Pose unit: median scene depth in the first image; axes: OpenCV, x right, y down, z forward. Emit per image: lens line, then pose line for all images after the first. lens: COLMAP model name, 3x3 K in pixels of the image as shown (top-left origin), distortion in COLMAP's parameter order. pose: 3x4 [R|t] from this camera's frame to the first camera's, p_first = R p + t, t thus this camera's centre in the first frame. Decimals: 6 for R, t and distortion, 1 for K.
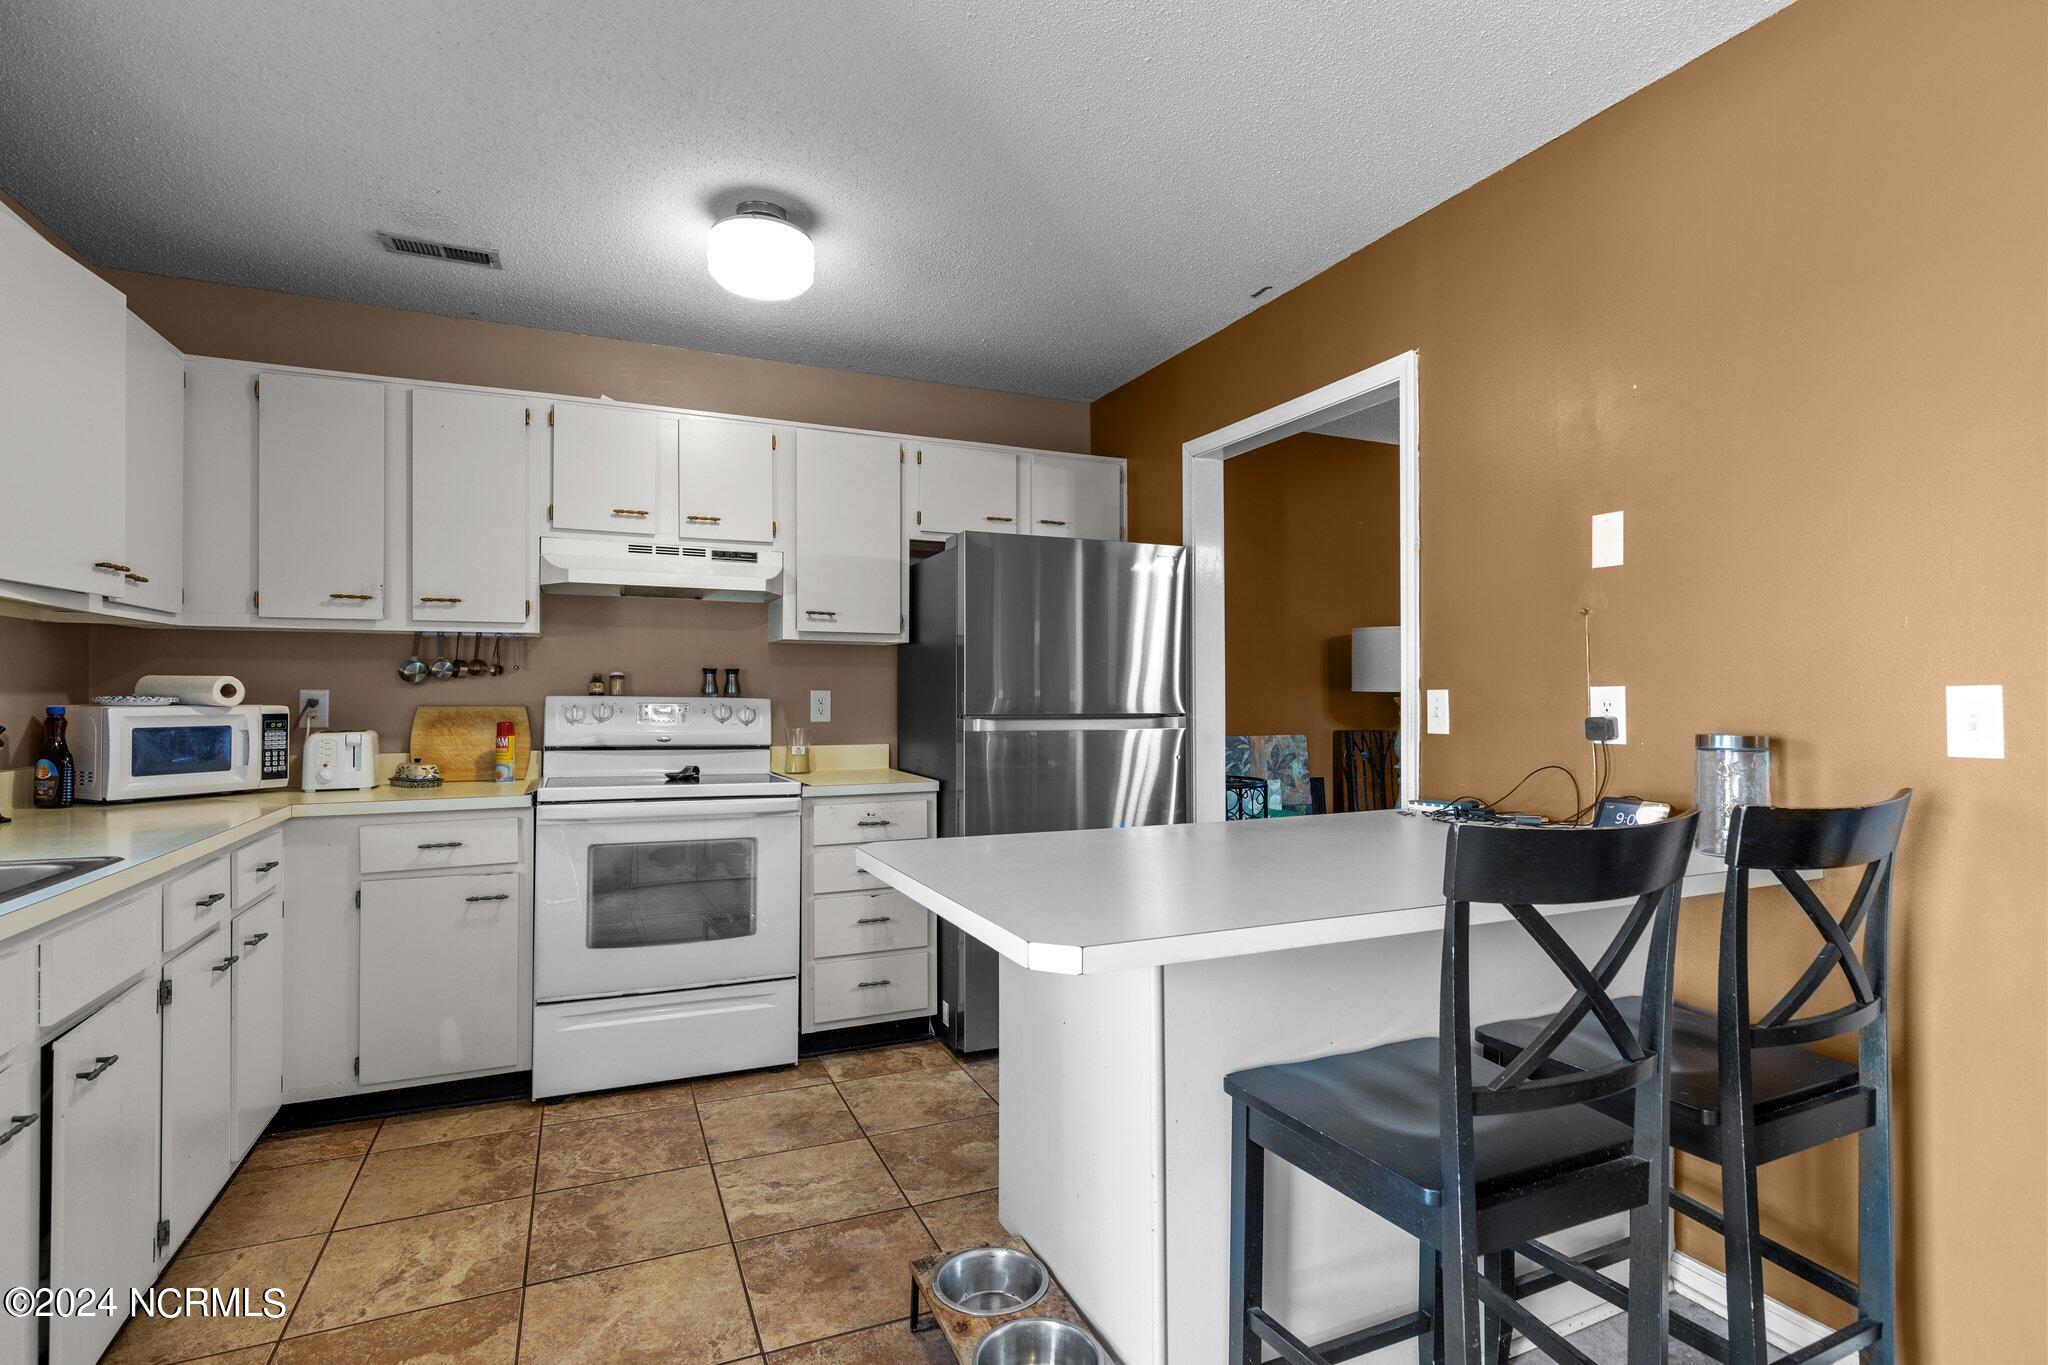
lens RADIAL K [[1008.1, 0, 1031.3], [0, 1008.1, 688.9], [0, 0, 1]] dist [0.000040, 0.000053]
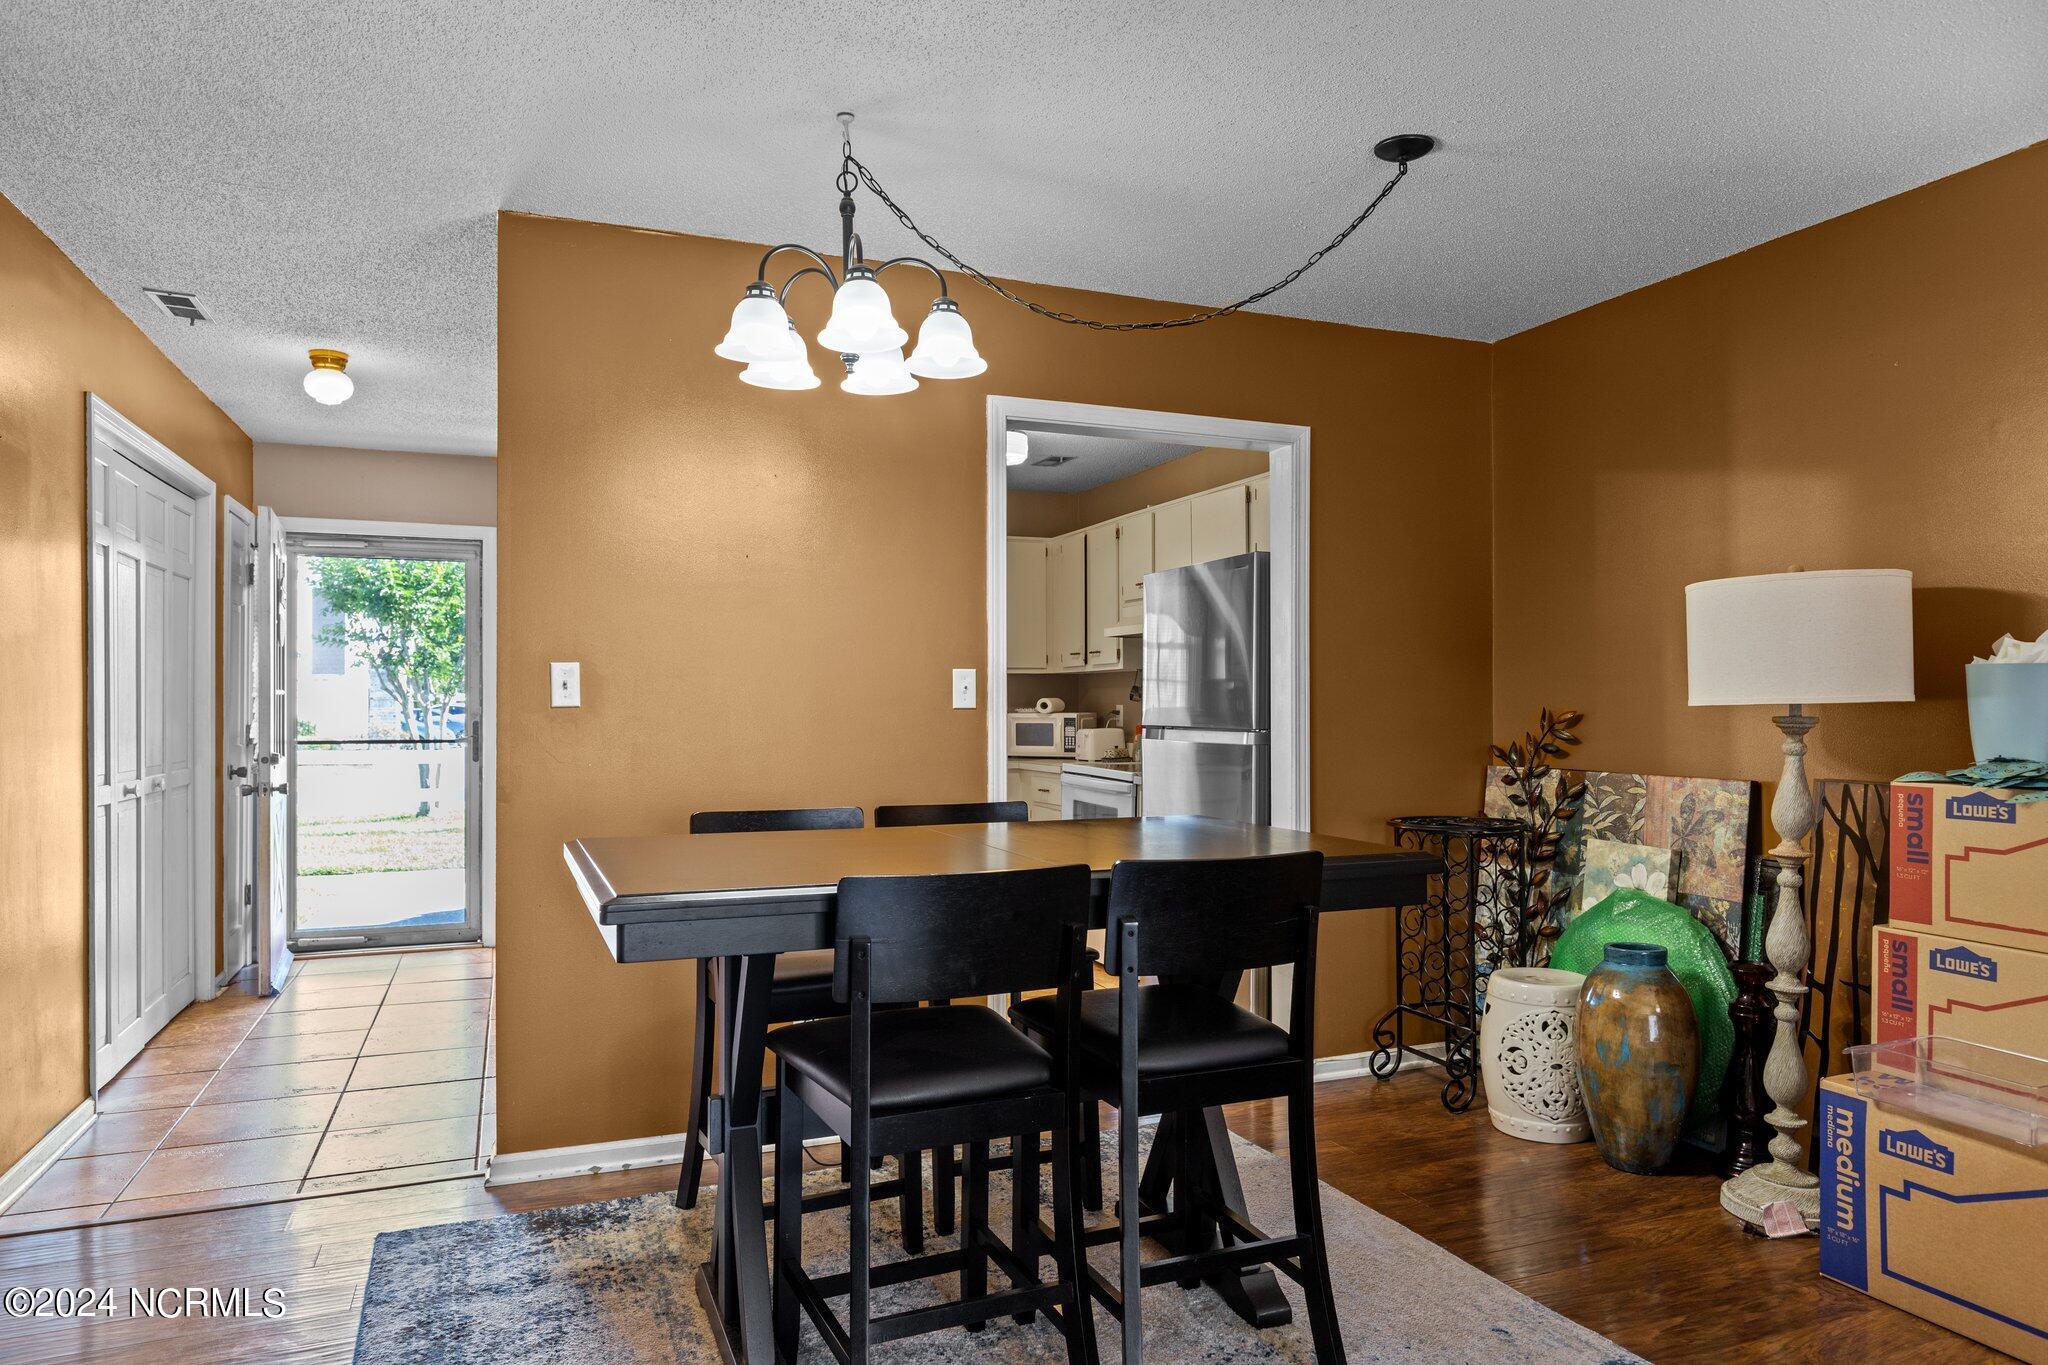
lens RADIAL K [[1303.4, 0, 1029.0], [0, 1303.4, 713.2], [0, 0, 1]] dist [0.001279, 0.000412]
pose [[-0.036788, 0.005828, -0.999306, 1.534924], [0.002551, 0.999980, 0.005738, 0.001456], [0.999320, -0.002338, -0.036803, 0.920514]]
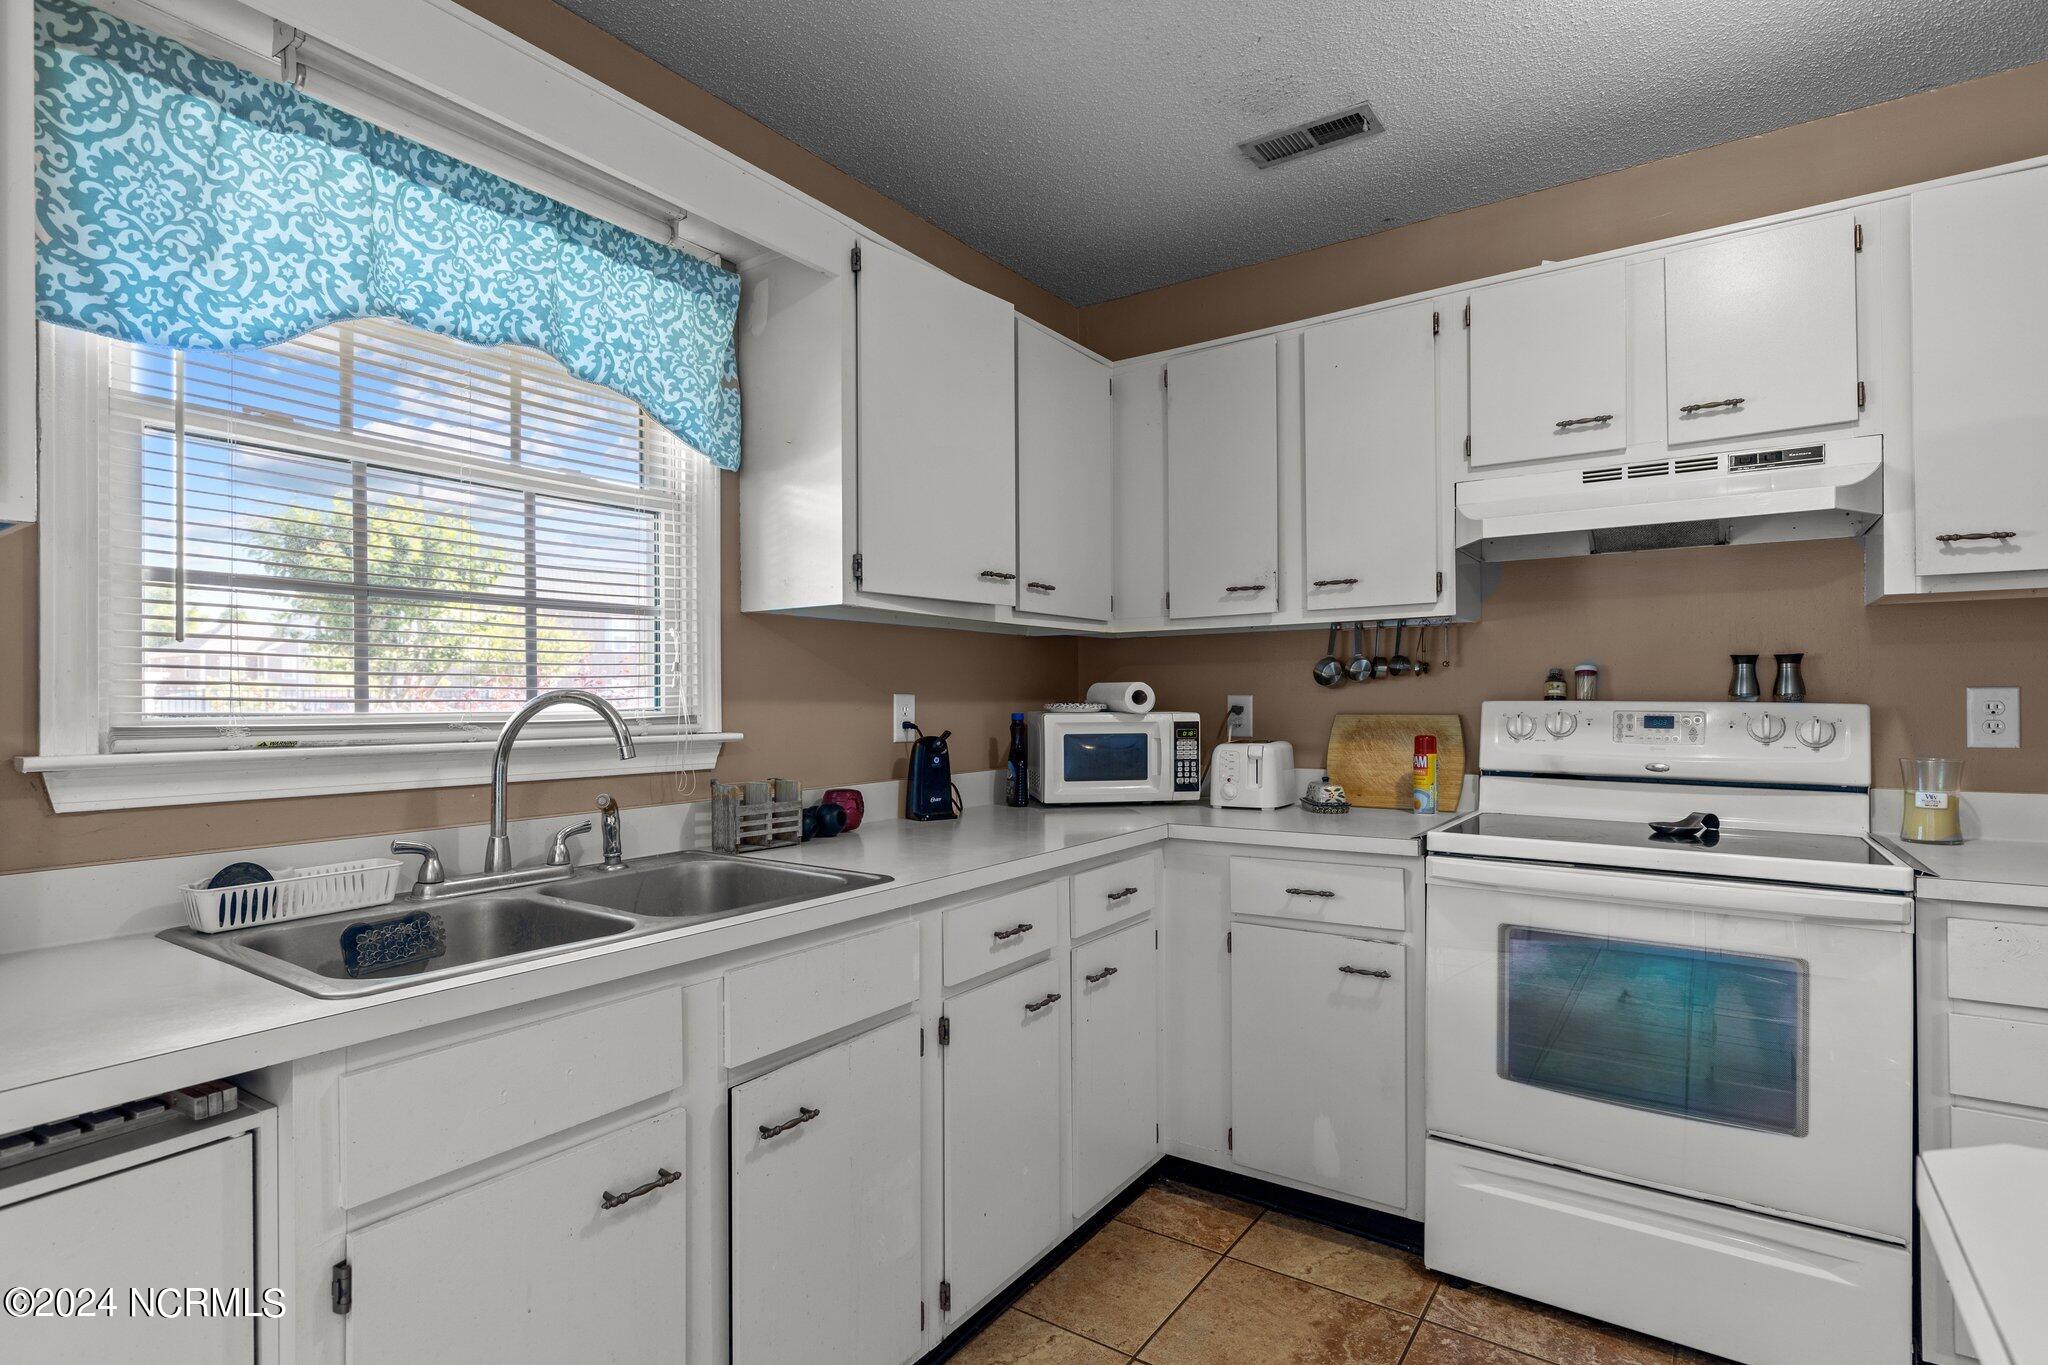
lens RADIAL K [[1007.2, 0, 1025.6], [0, 1007.2, 698.5], [0, 0, 1]] dist [-0.003113, -0.000781]
pose [[0.520230, -0.006564, -0.854001, -0.027797], [0.010705, 0.999942, -0.001165, 0.002537], [0.853959, -0.008536, 0.520271, 0.352101]]
